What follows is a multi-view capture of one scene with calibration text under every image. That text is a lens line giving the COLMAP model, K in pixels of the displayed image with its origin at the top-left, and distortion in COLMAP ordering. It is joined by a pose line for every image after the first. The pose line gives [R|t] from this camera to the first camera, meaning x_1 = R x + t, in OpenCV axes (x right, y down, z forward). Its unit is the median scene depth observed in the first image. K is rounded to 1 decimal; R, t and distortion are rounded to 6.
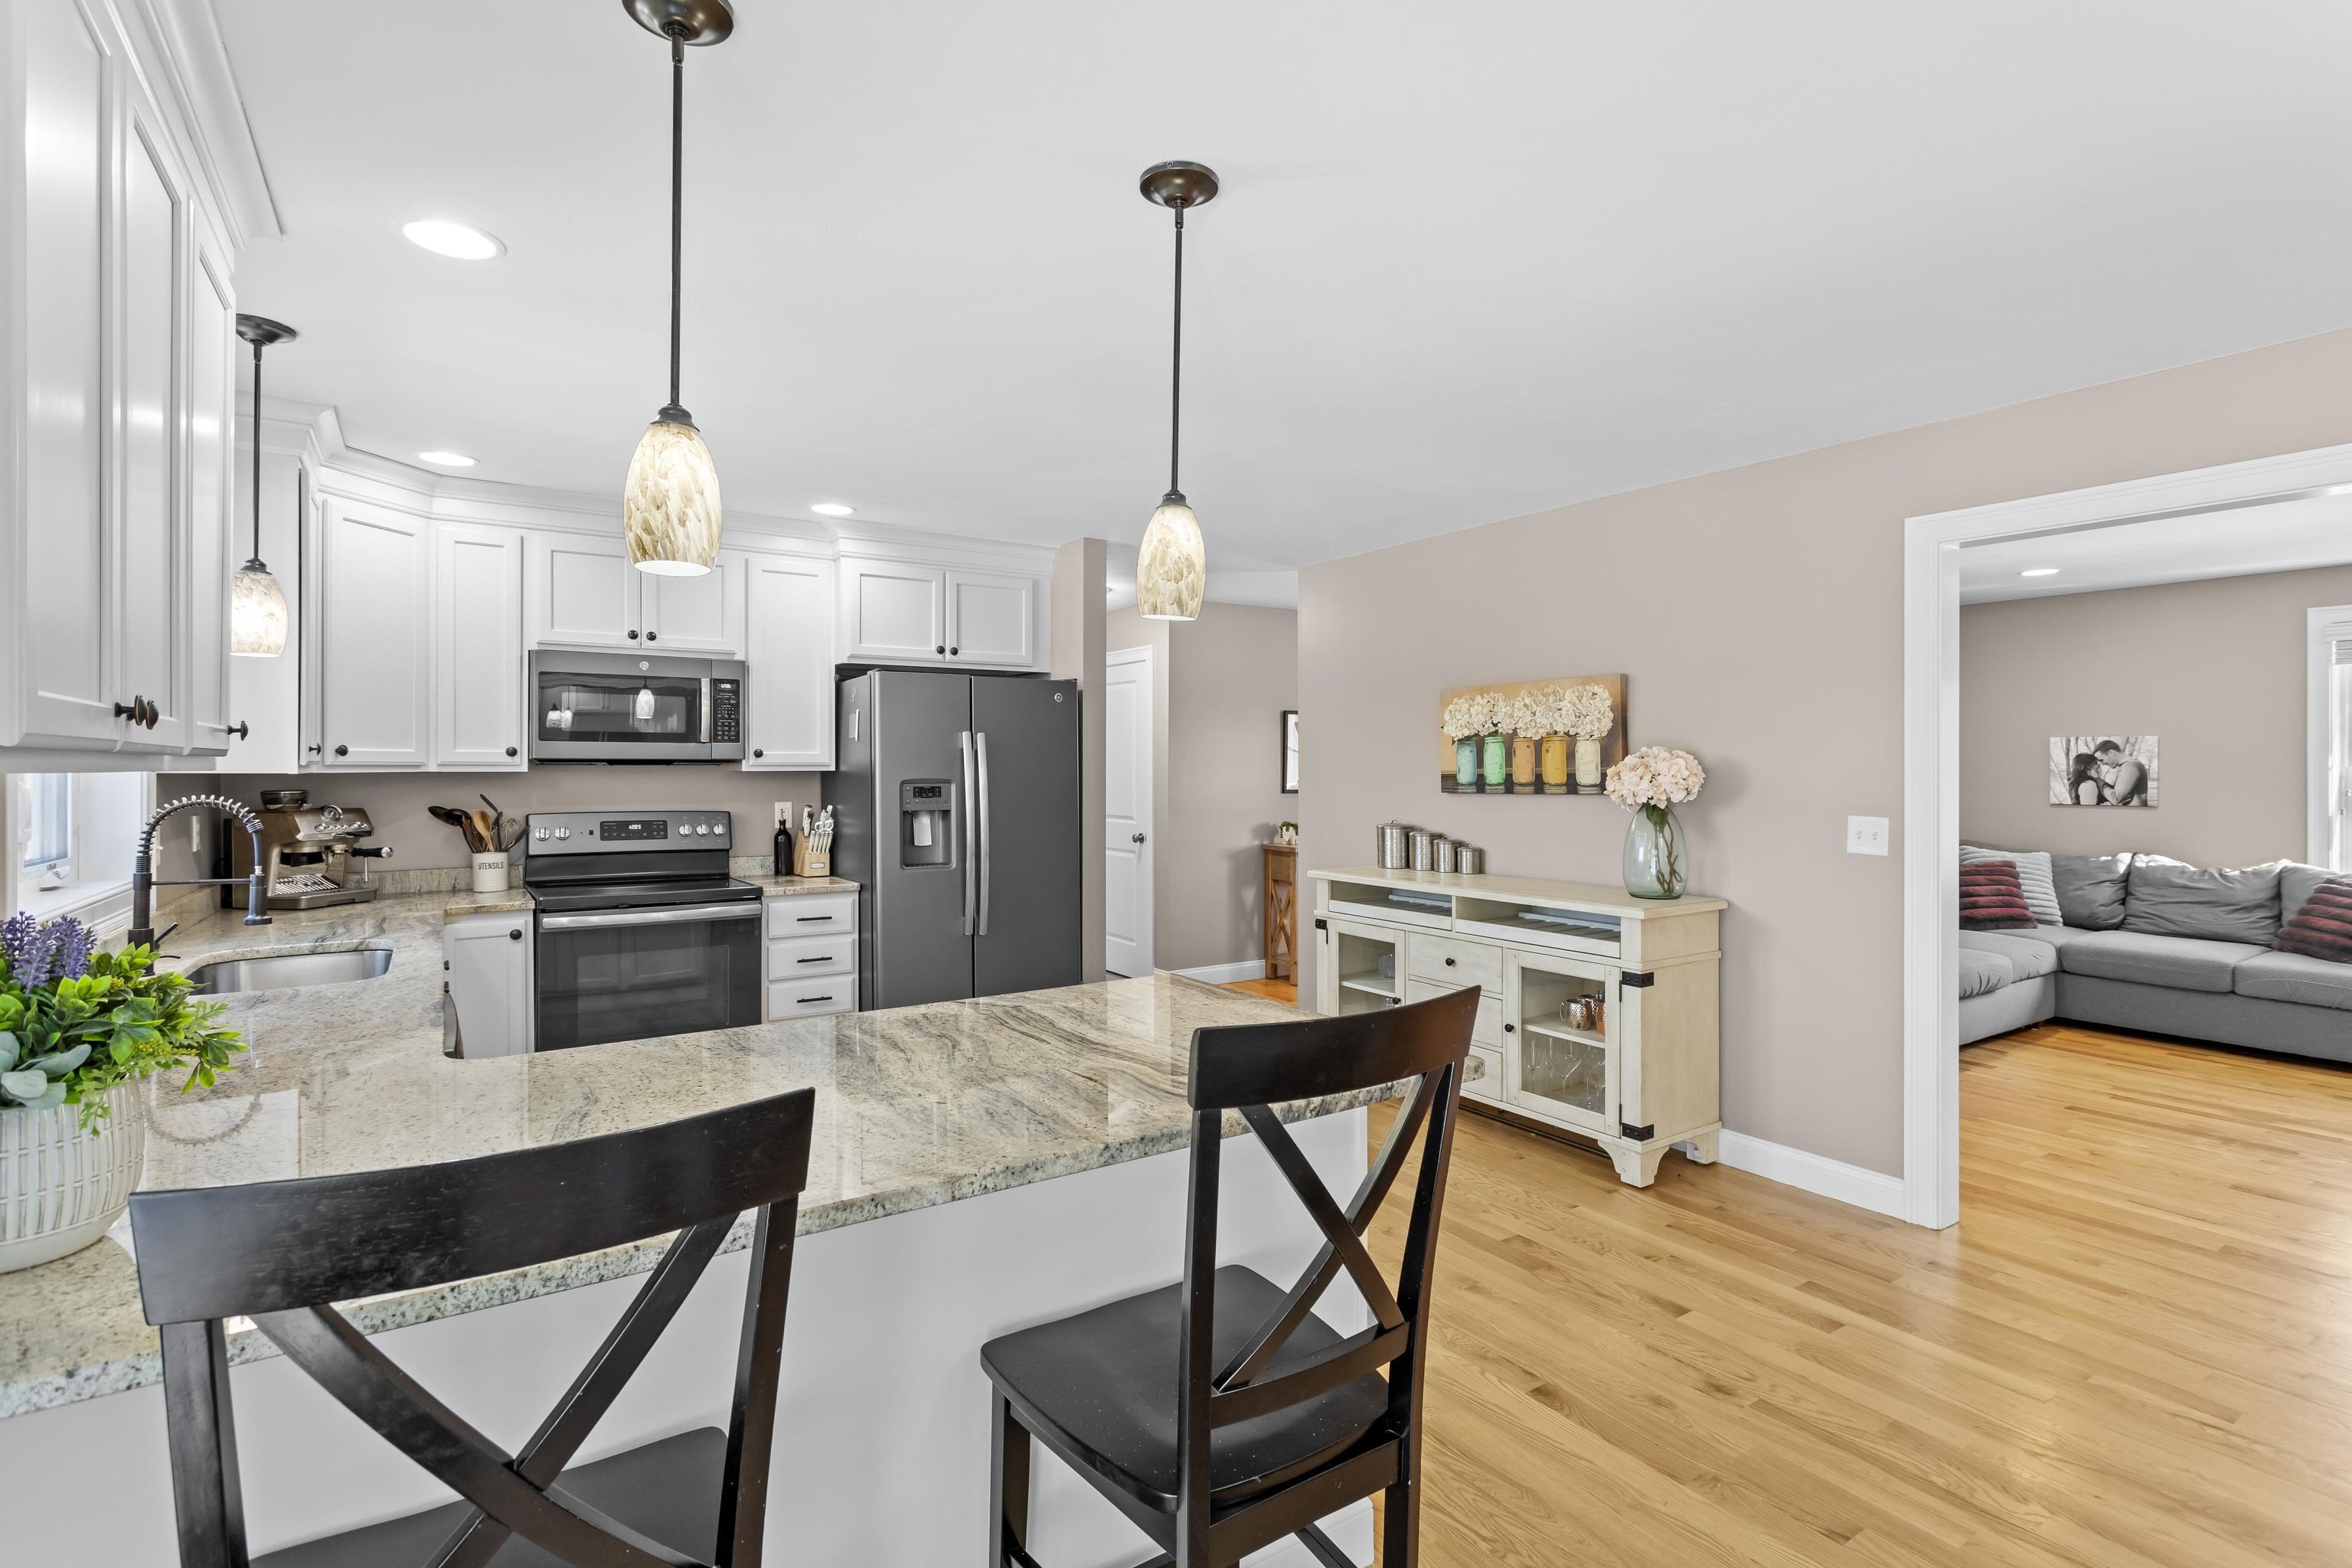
lens RADIAL K [[1115.2, 0, 1189.7], [0, 1115.2, 762.8], [0, 0, 1]] dist [-0.006212, 0.005356]
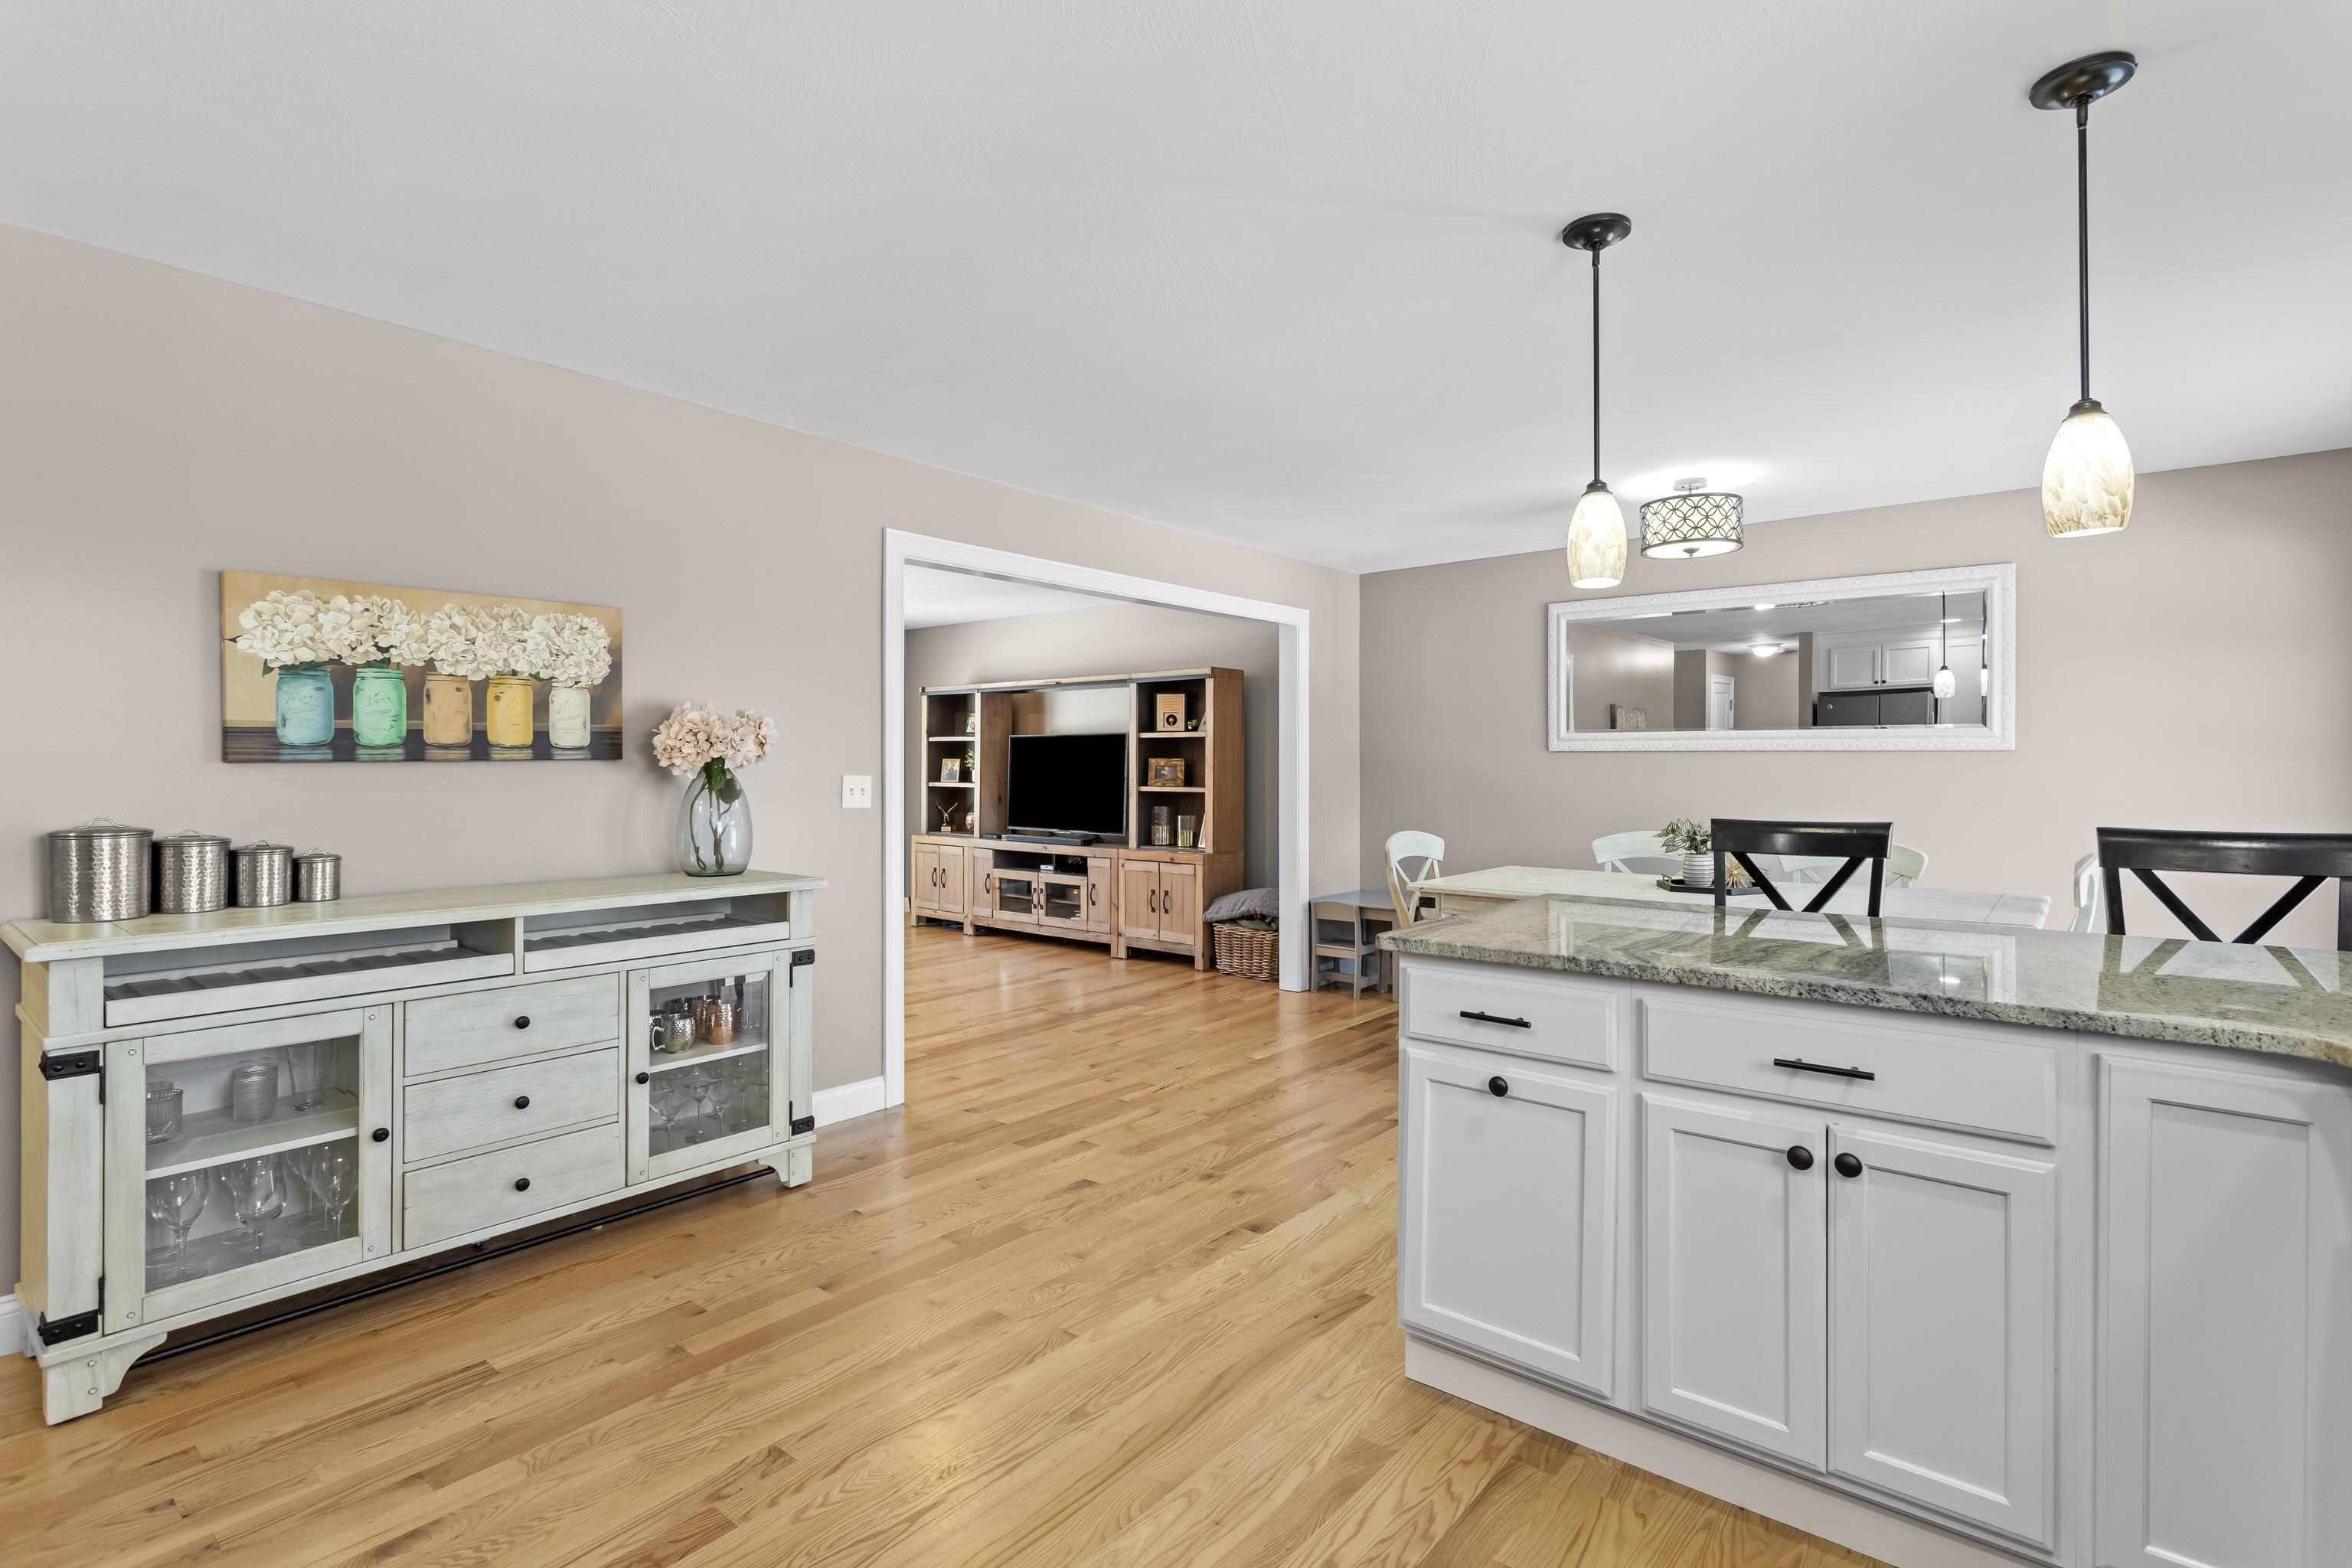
lens RADIAL K [[1115.2, 0, 1190.8], [0, 1115.2, 769.6], [0, 0, 1]] dist [-0.006212, 0.005356]
pose [[-0.289783, -0.000656, 0.957092, -0.444356], [-0.003276, 0.999995, -0.000306, 0.031084], [-0.957087, -0.003224, -0.289783, 0.754689]]
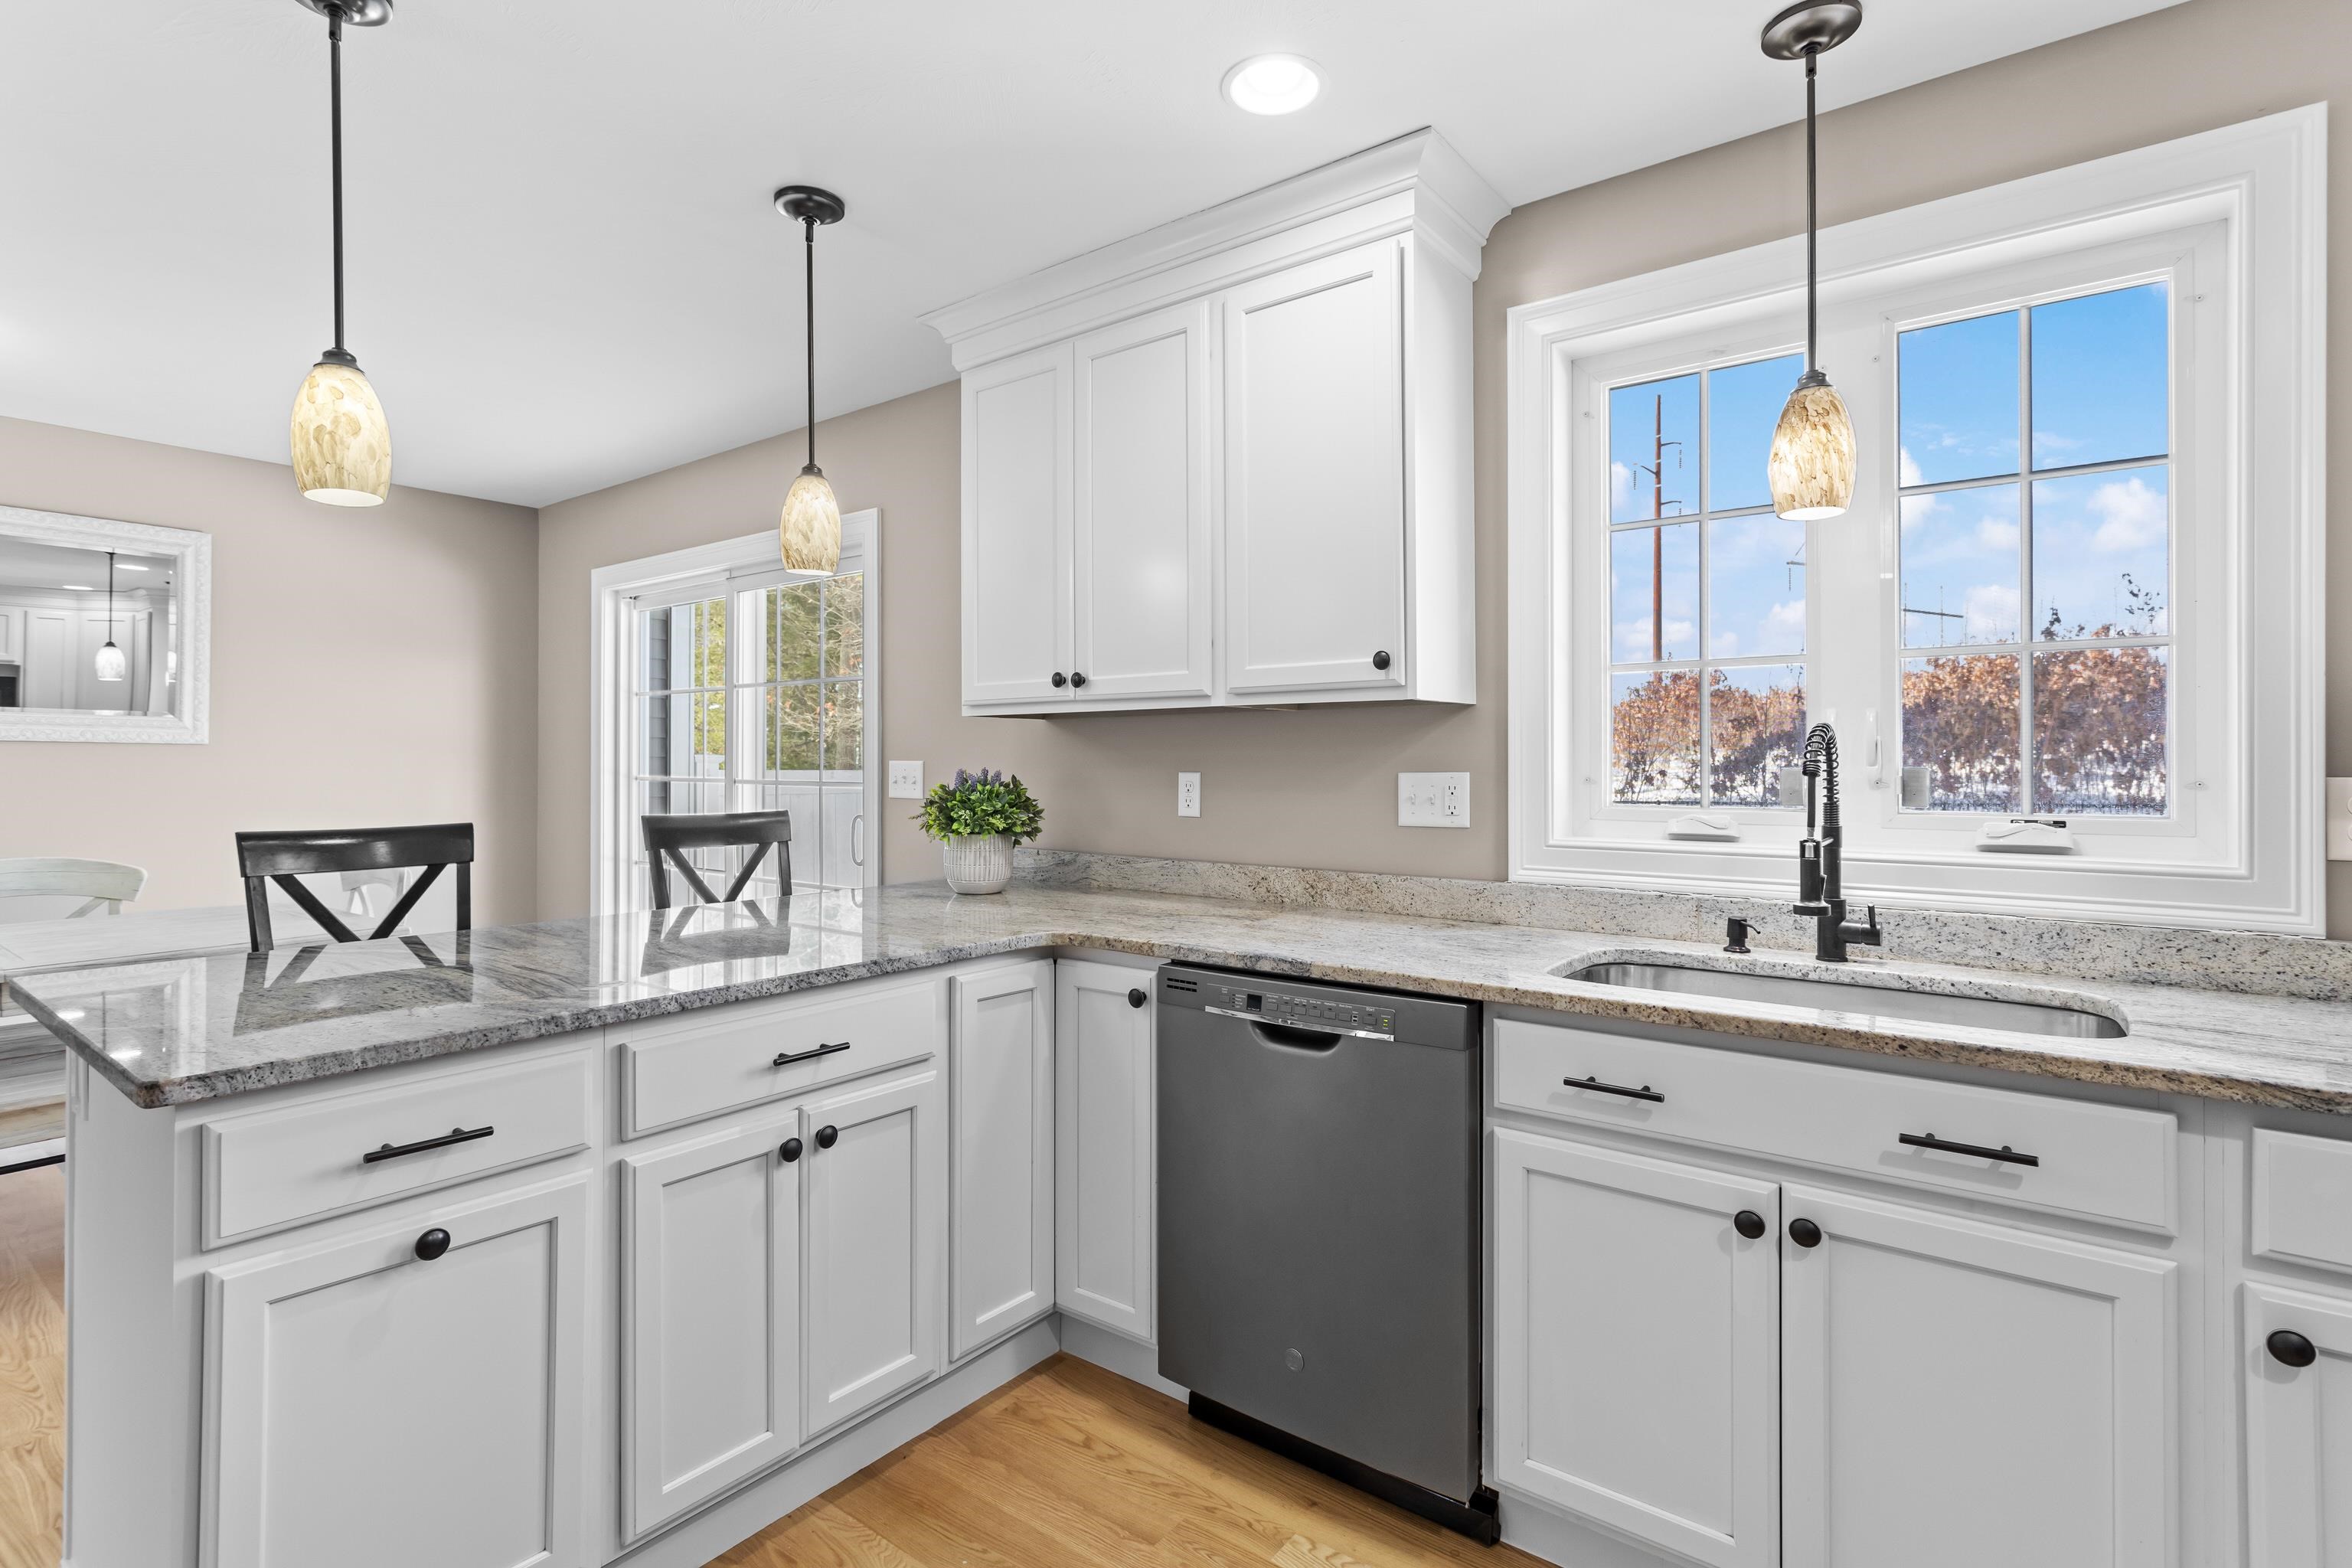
lens RADIAL K [[1115.2, 0, 1181.6], [0, 1115.2, 757.4], [0, 0, 1]] dist [-0.006212, 0.005356]
pose [[-0.946306, -0.001369, -0.323268, -0.147181], [0.001848, 0.999952, -0.009645, 0.031645], [0.323266, -0.009725, -0.946258, 0.851435]]
